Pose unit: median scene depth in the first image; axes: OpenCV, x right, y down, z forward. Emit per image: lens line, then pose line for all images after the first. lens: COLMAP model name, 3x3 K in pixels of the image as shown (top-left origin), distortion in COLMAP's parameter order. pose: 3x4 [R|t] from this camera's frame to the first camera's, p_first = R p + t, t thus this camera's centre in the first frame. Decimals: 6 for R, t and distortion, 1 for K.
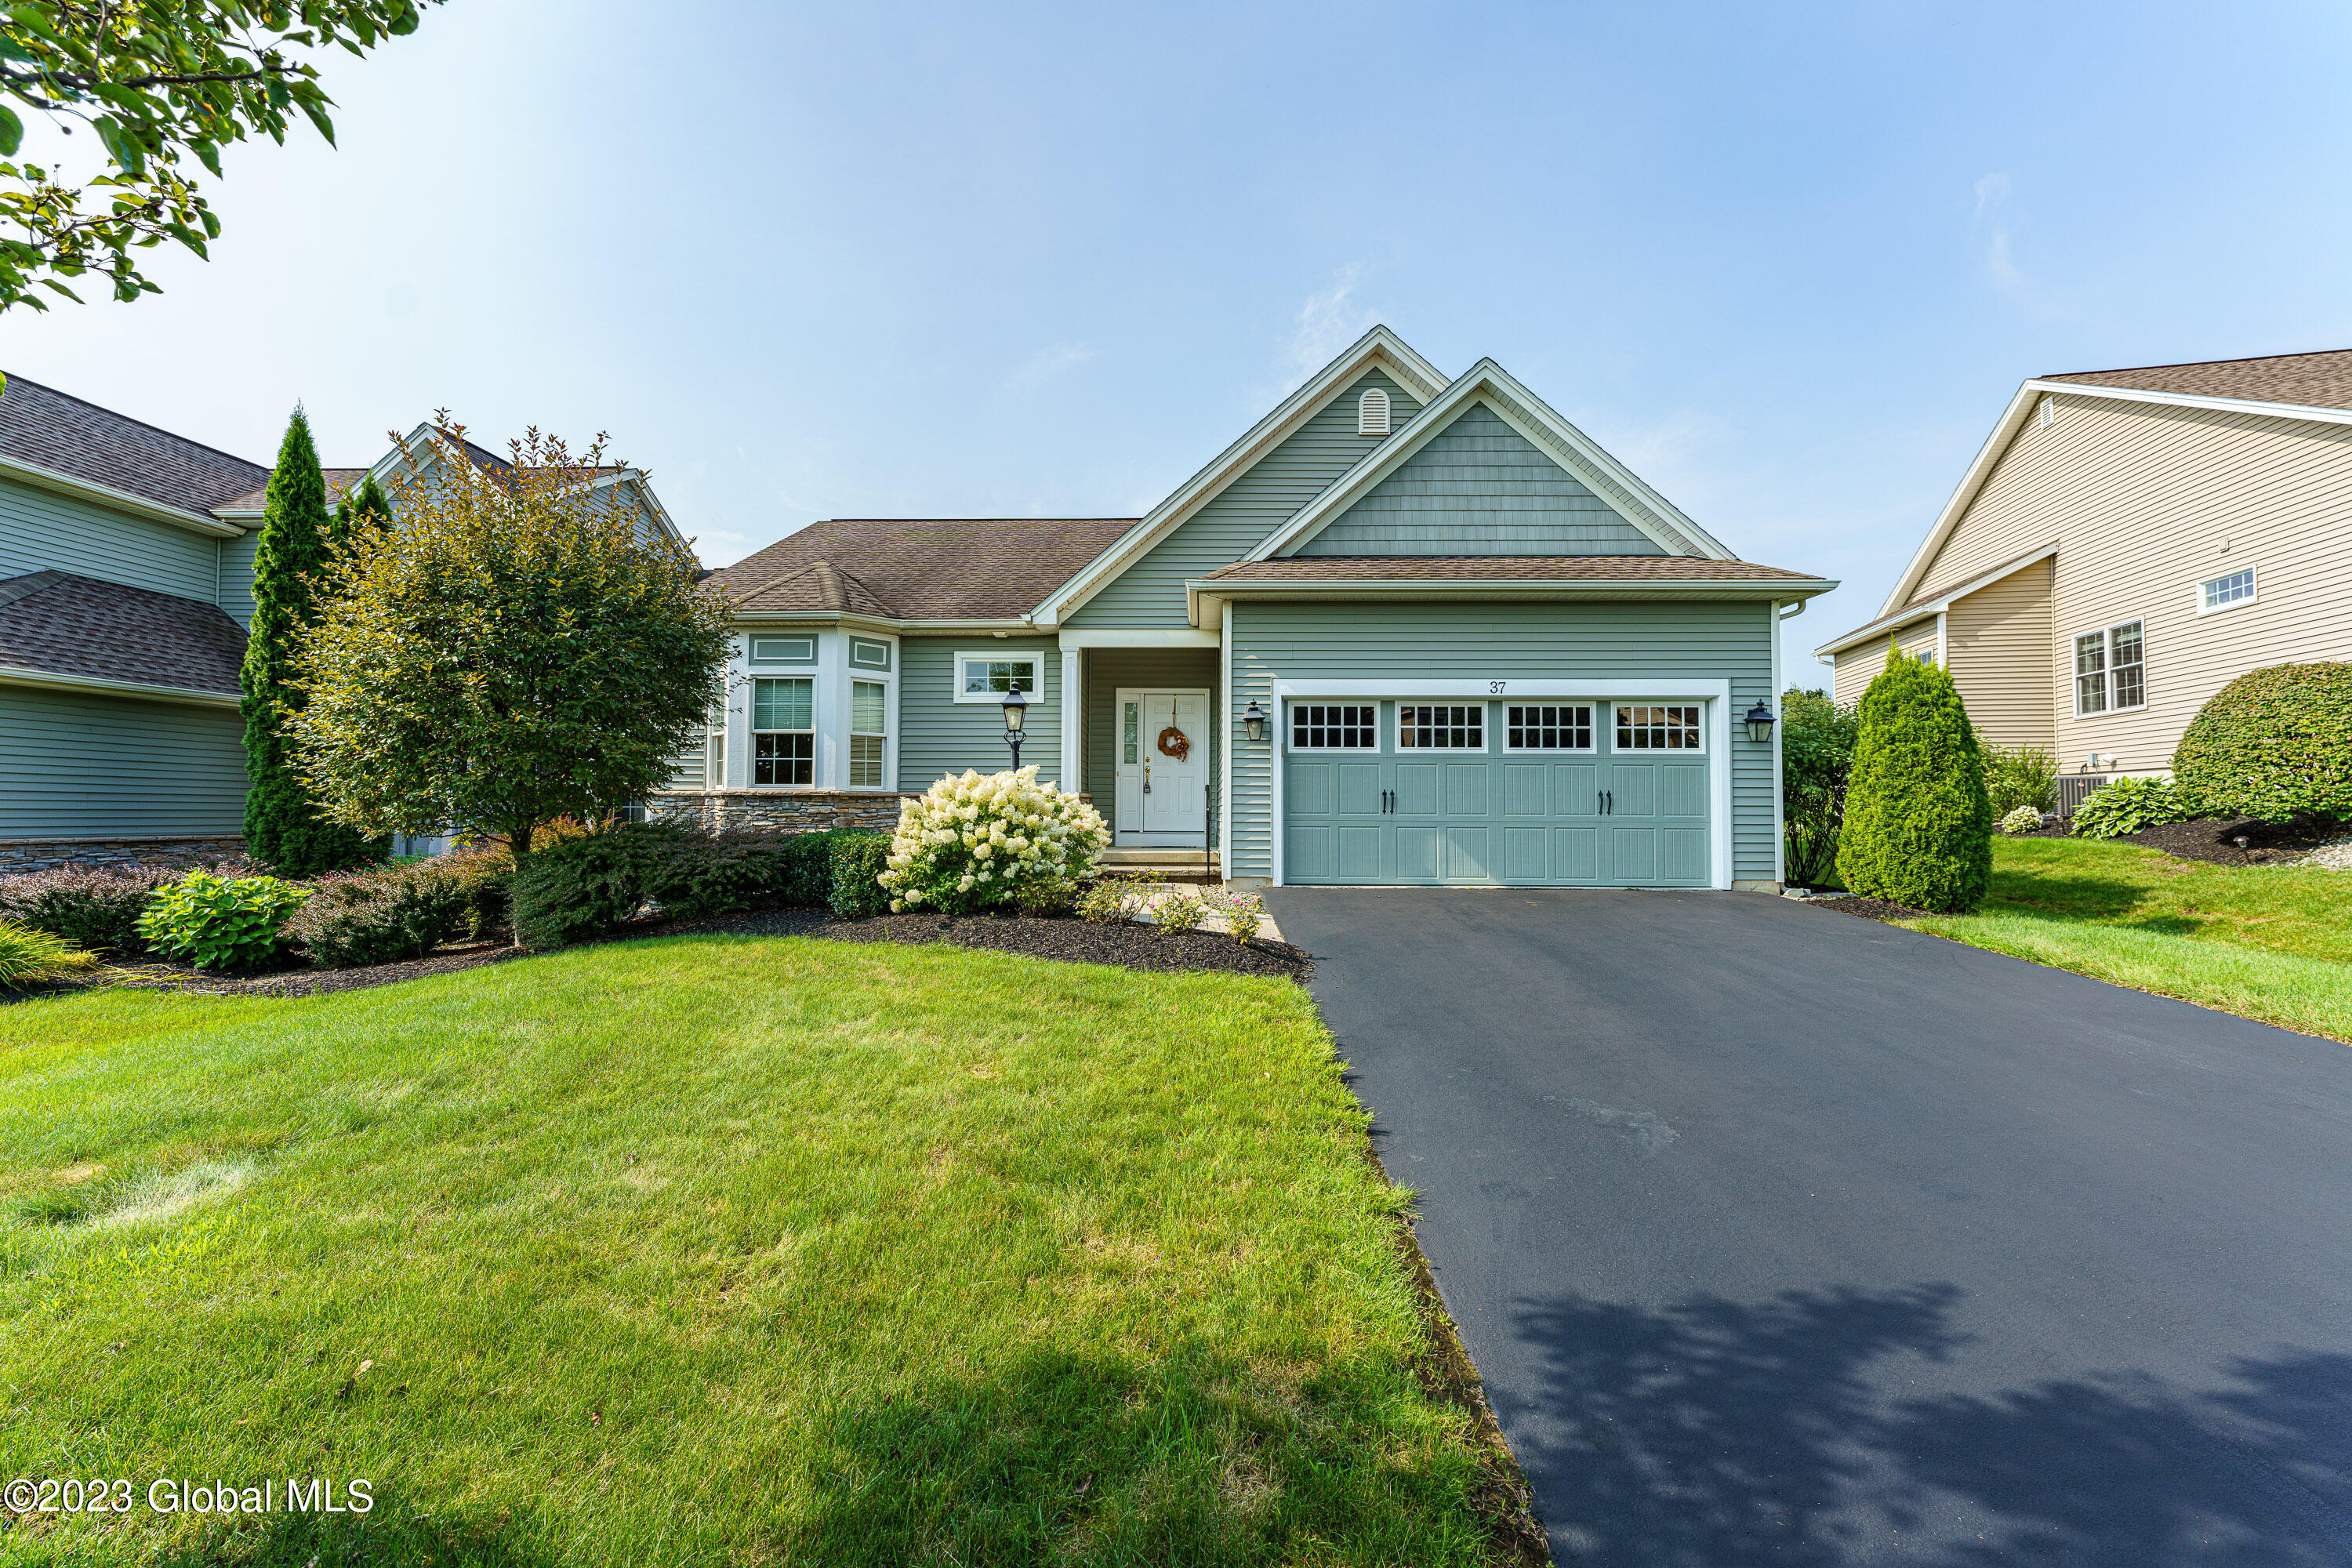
lens RADIAL K [[986.0, 0, 1174.3], [0, 986.0, 778.3], [0, 0, 1]] dist [-0.004214, 0.000688]
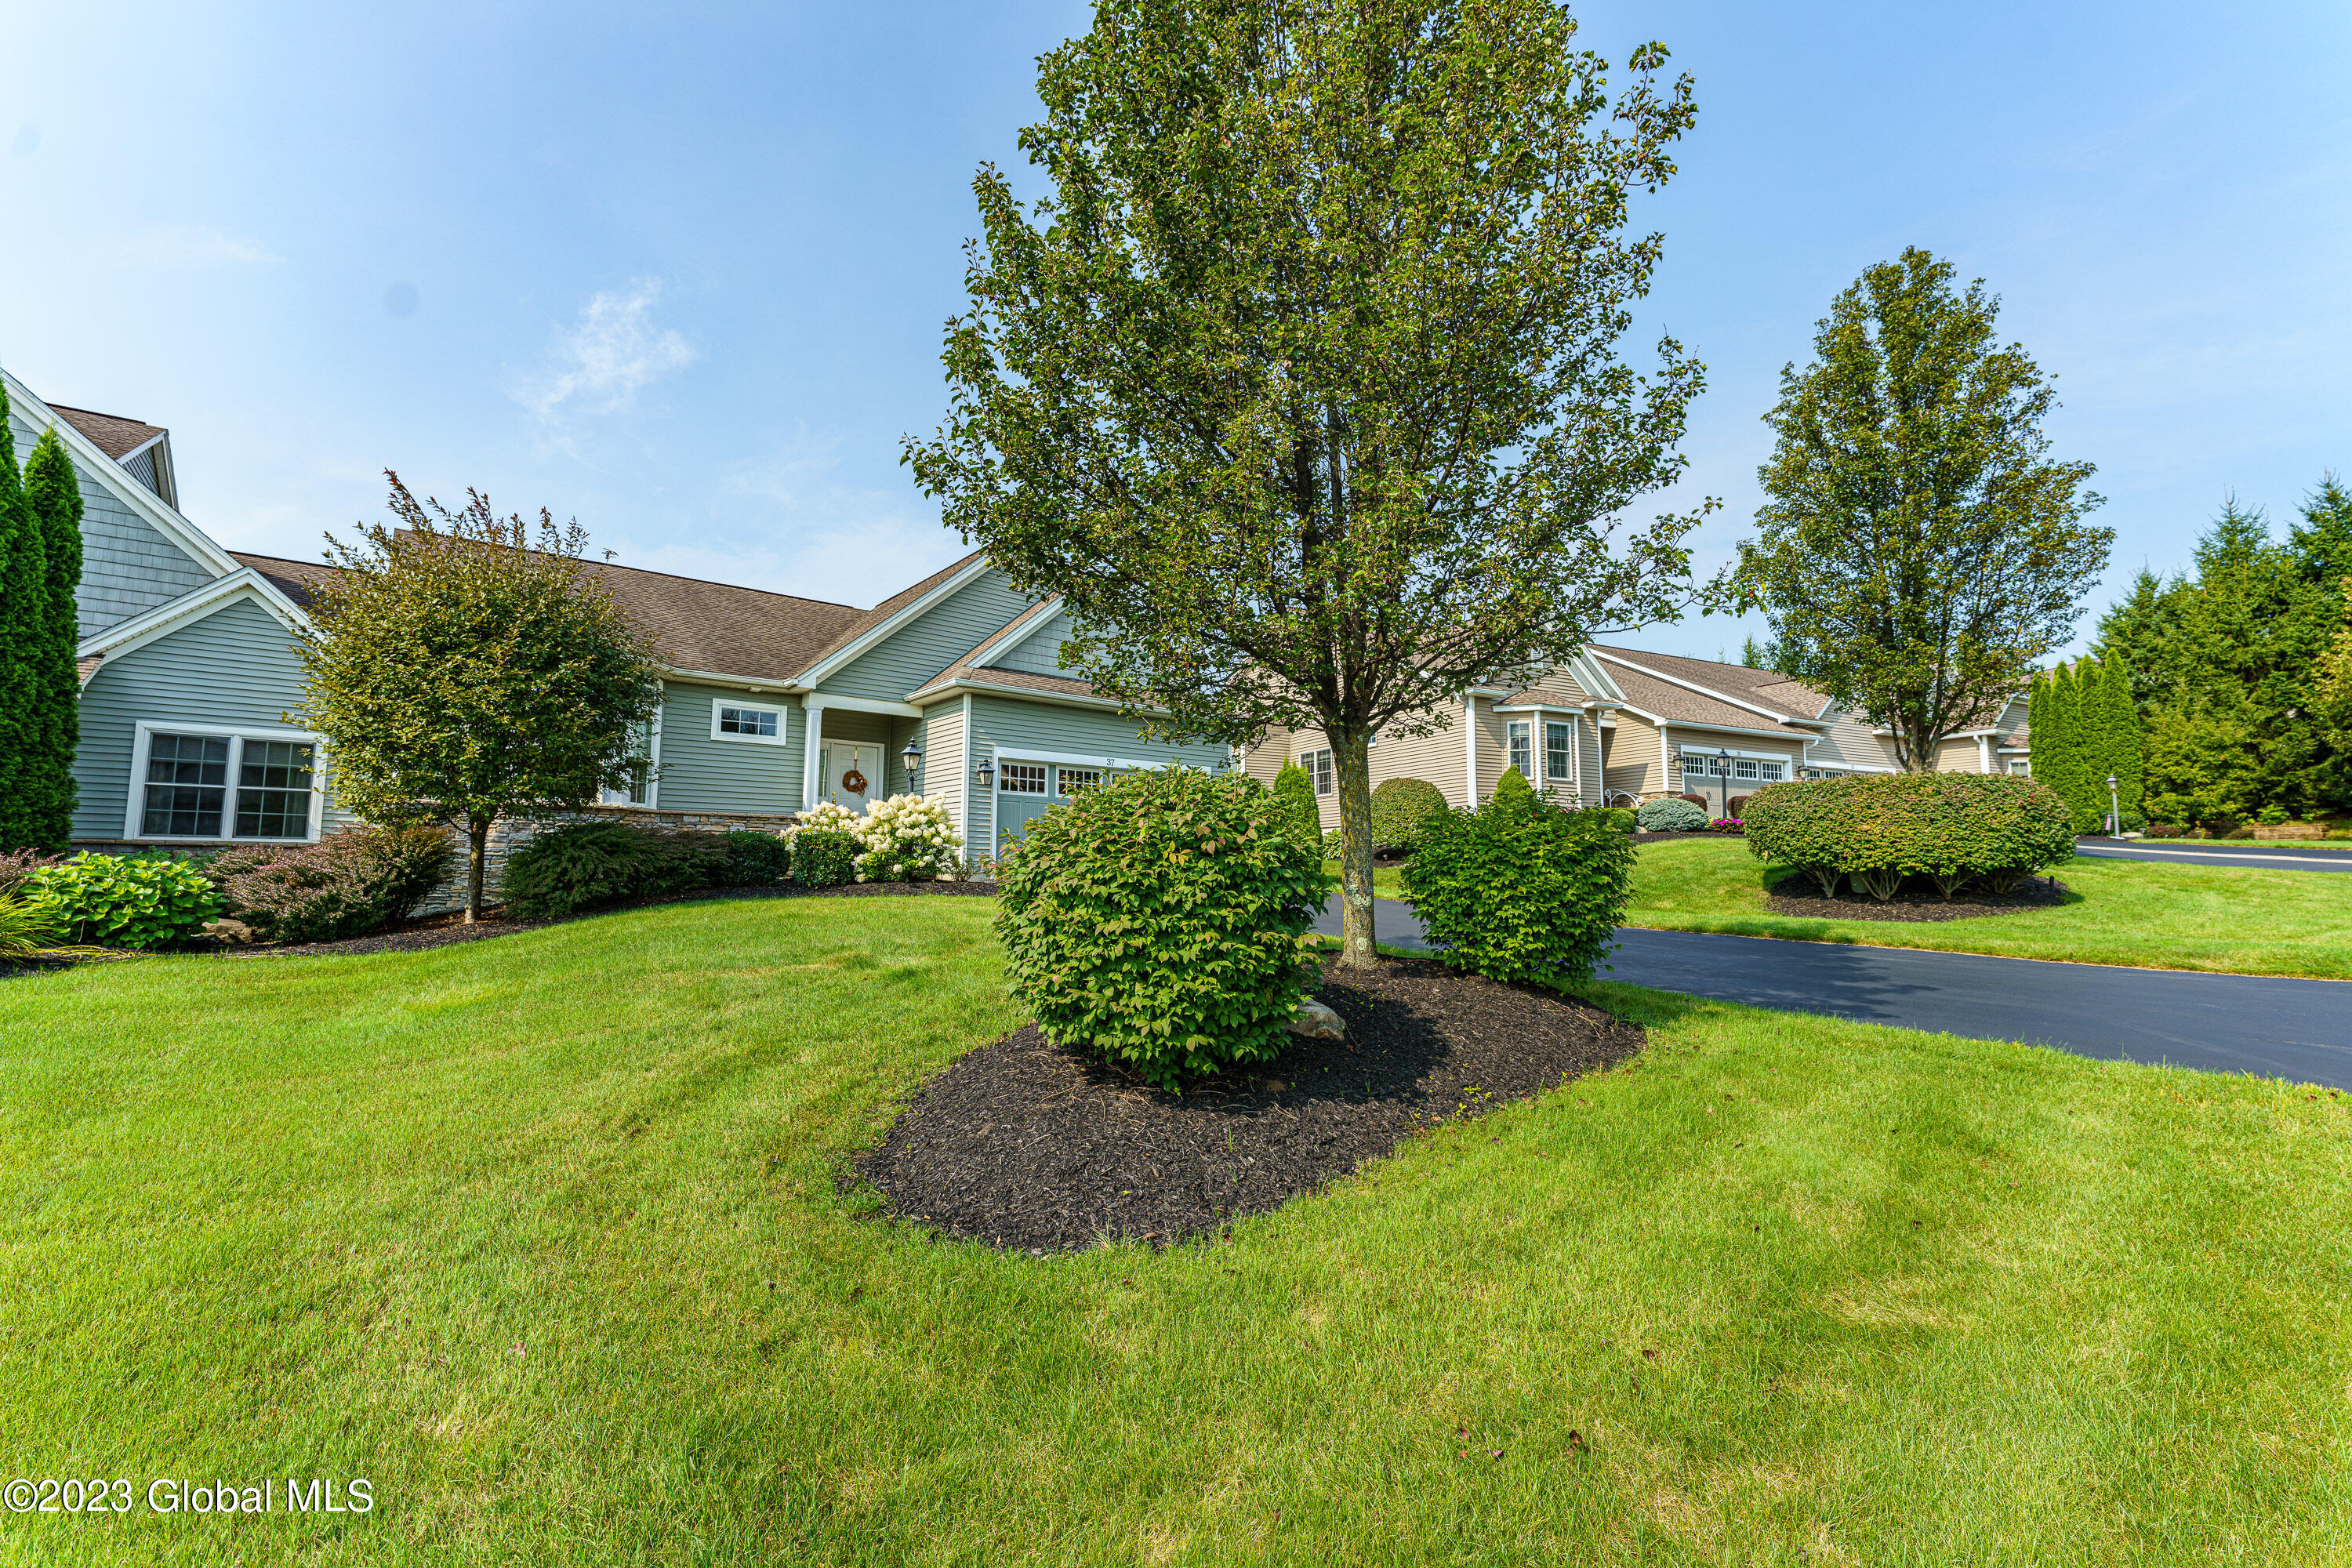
lens RADIAL K [[984.4, 0, 1170.6], [0, 984.4, 778.9], [0, 0, 1]] dist [-0.003270, -0.000266]
pose [[0.763545, 0.063131, 0.642661, -0.676061], [-0.025960, 0.997406, -0.067136, 0.048226], [-0.645233, 0.034578, 0.763203, -0.367404]]
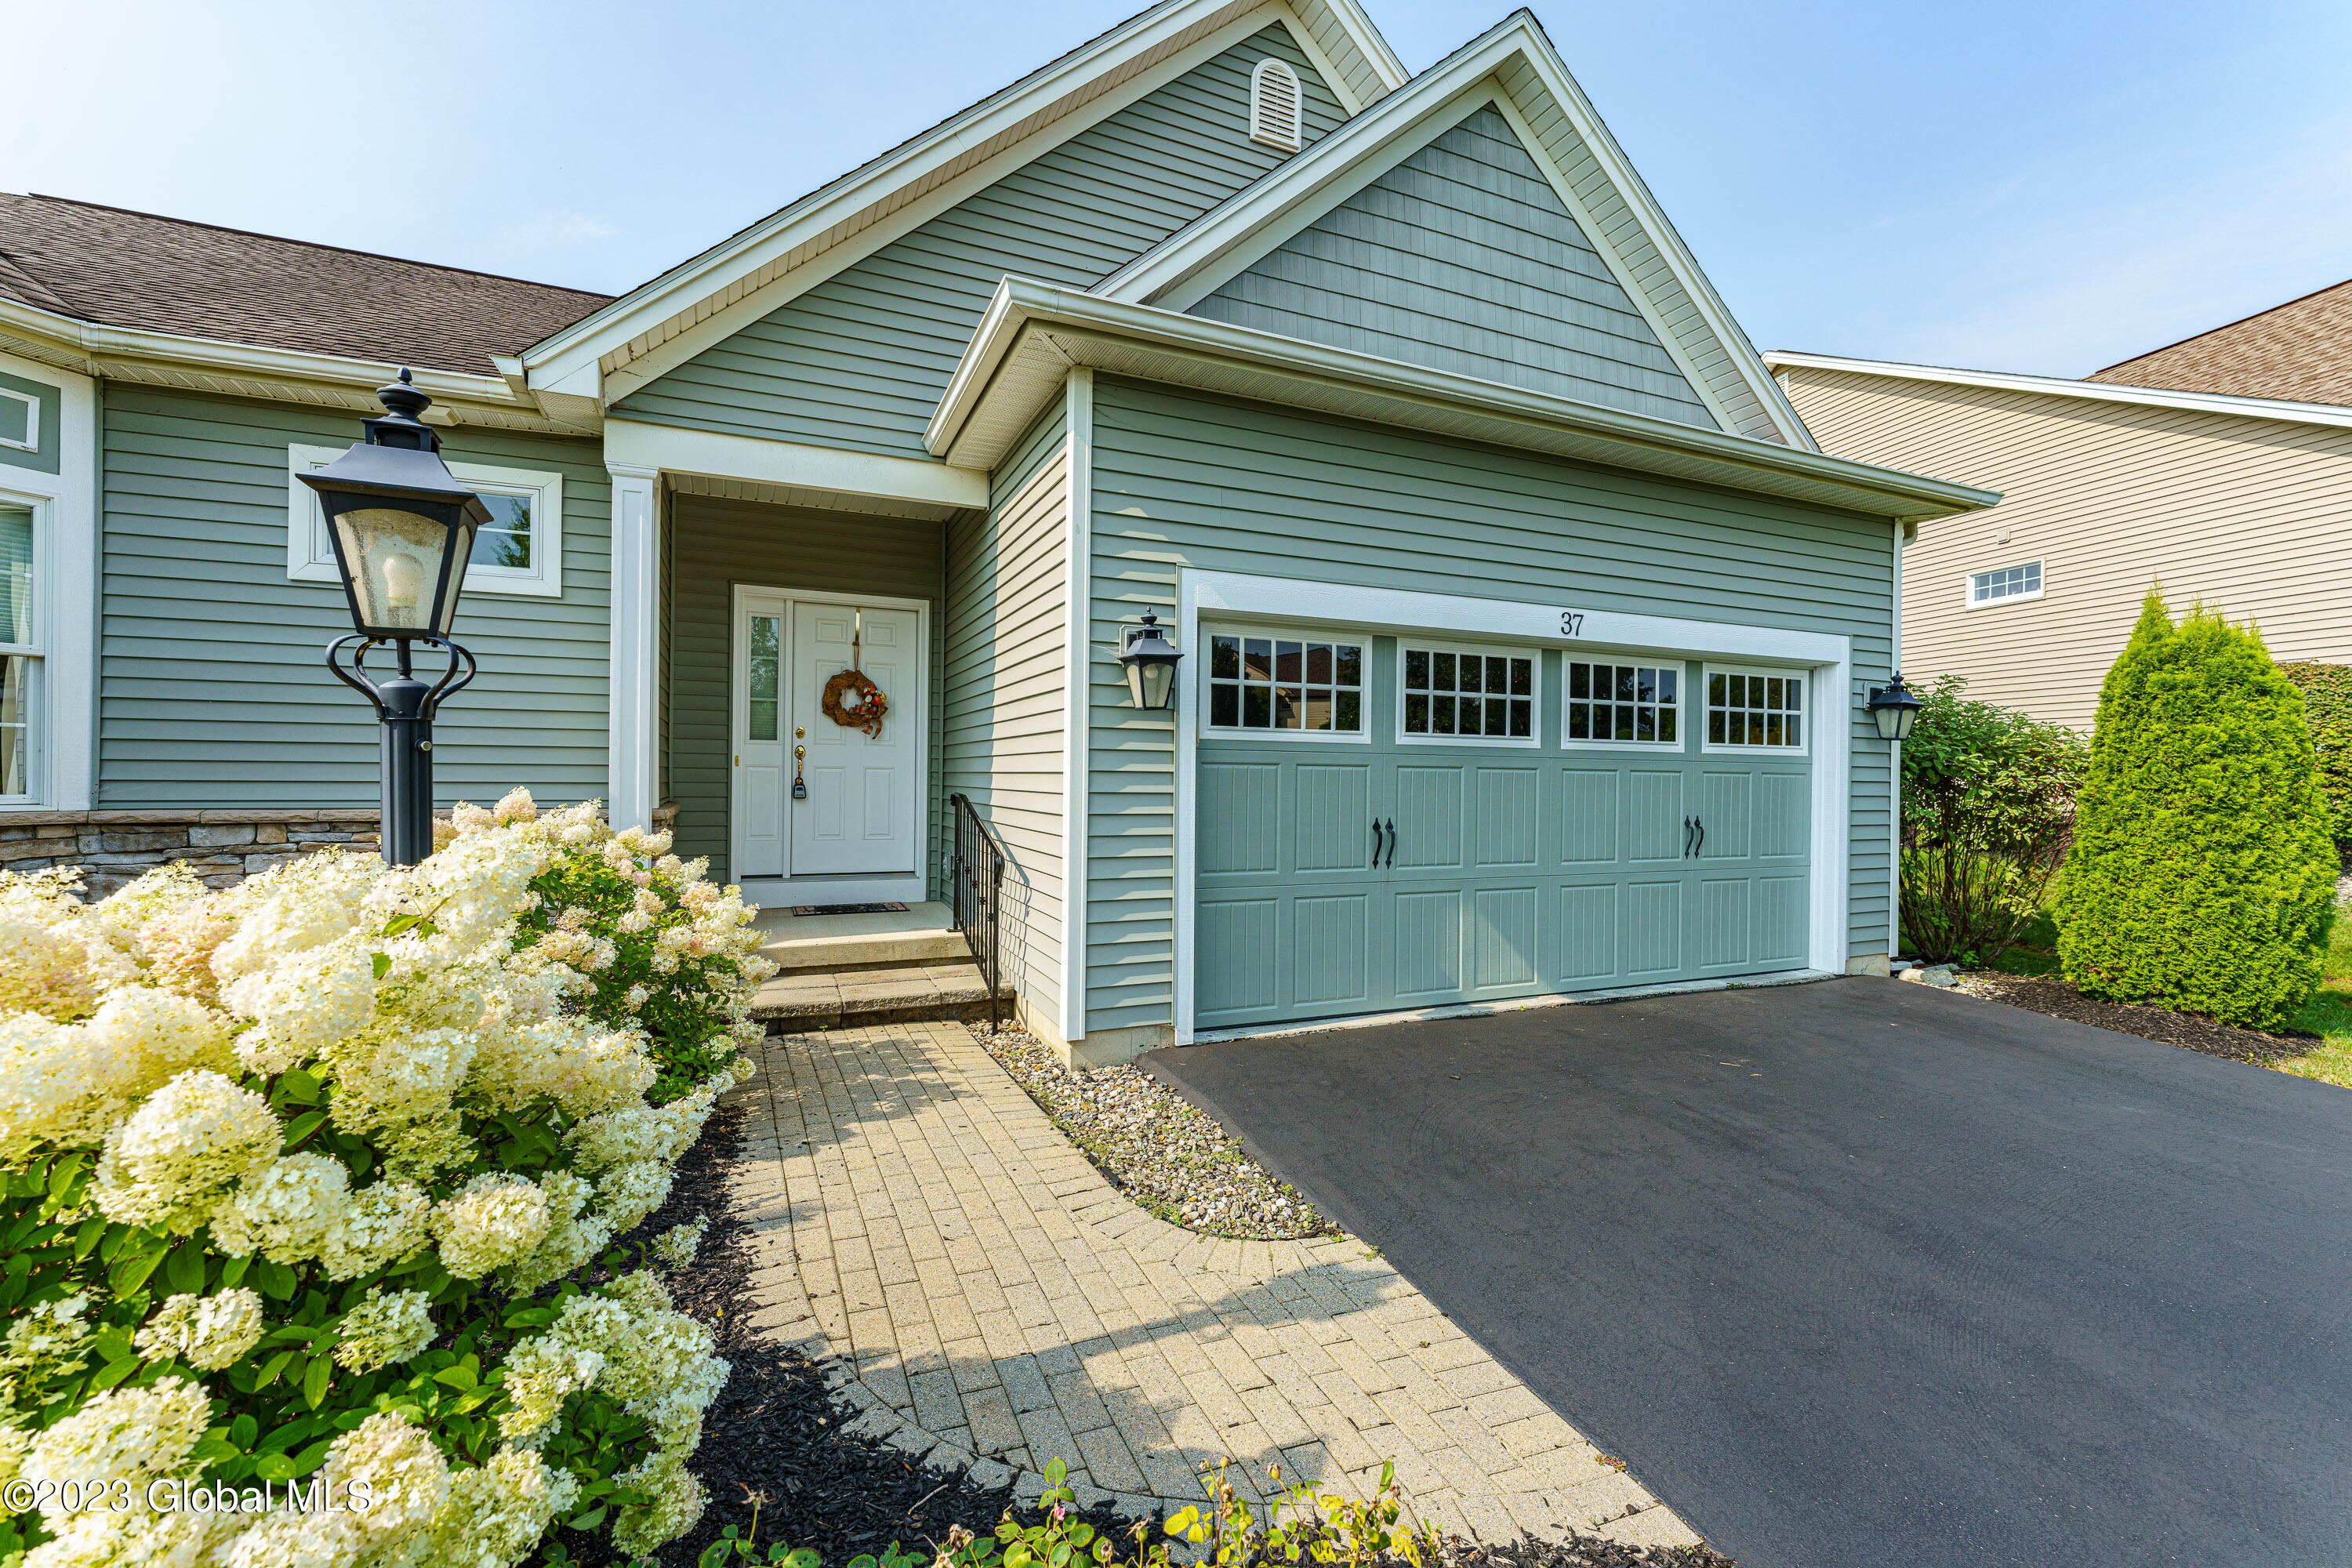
lens RADIAL K [[984.4, 0, 1170.6], [0, 984.4, 778.9], [0, 0, 1]] dist [-0.003270, -0.000266]
pose [[0.909027, 0.005539, 0.416701, -0.082680], [-0.022949, 0.999060, 0.036783, -0.023397], [-0.416105, -0.042999, 0.908299, 0.594026]]
